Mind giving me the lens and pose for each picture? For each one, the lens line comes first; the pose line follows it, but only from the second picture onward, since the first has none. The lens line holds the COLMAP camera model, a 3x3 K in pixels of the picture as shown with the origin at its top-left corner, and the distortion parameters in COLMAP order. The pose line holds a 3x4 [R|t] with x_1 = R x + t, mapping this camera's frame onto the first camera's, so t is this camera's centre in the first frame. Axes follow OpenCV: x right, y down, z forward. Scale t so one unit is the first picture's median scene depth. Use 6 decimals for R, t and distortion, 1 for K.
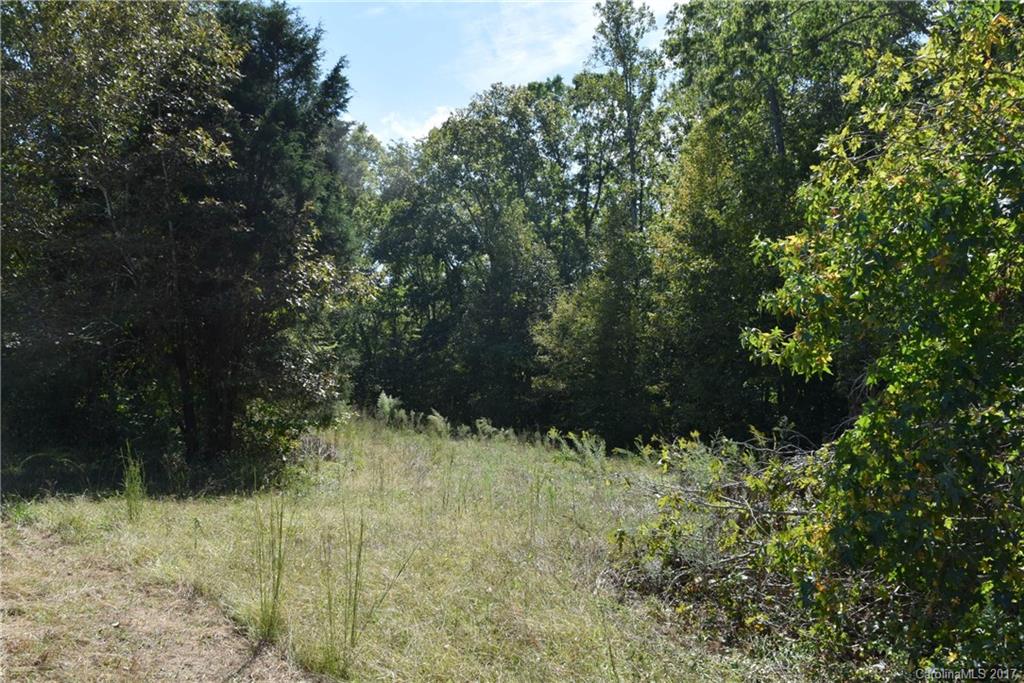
lens RADIAL K [[800.1, 0, 510.8], [0, 800.1, 339.1], [0, 0, 1]] dist [-0.013714, -0.001025]
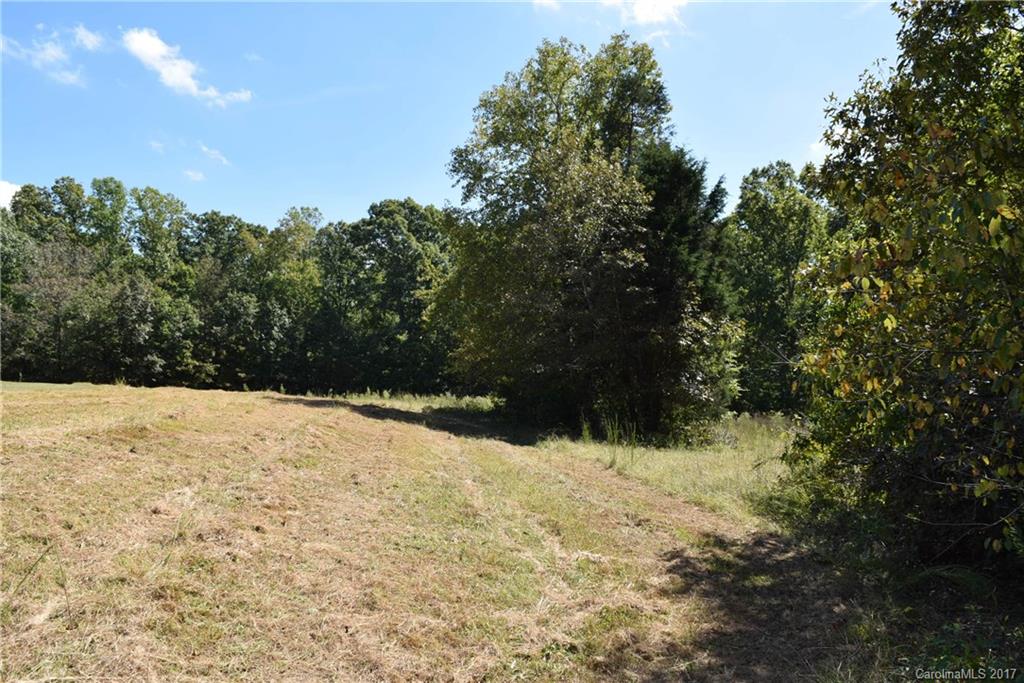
lens RADIAL K [[800.1, 0, 512.9], [0, 800.1, 339.5], [0, 0, 1]] dist [-0.013714, -0.001025]
pose [[0.821386, -0.044224, -0.568655, 0.364943], [0.030449, 0.998968, -0.033707, -0.007301], [0.569559, 0.010371, 0.821885, -0.543640]]
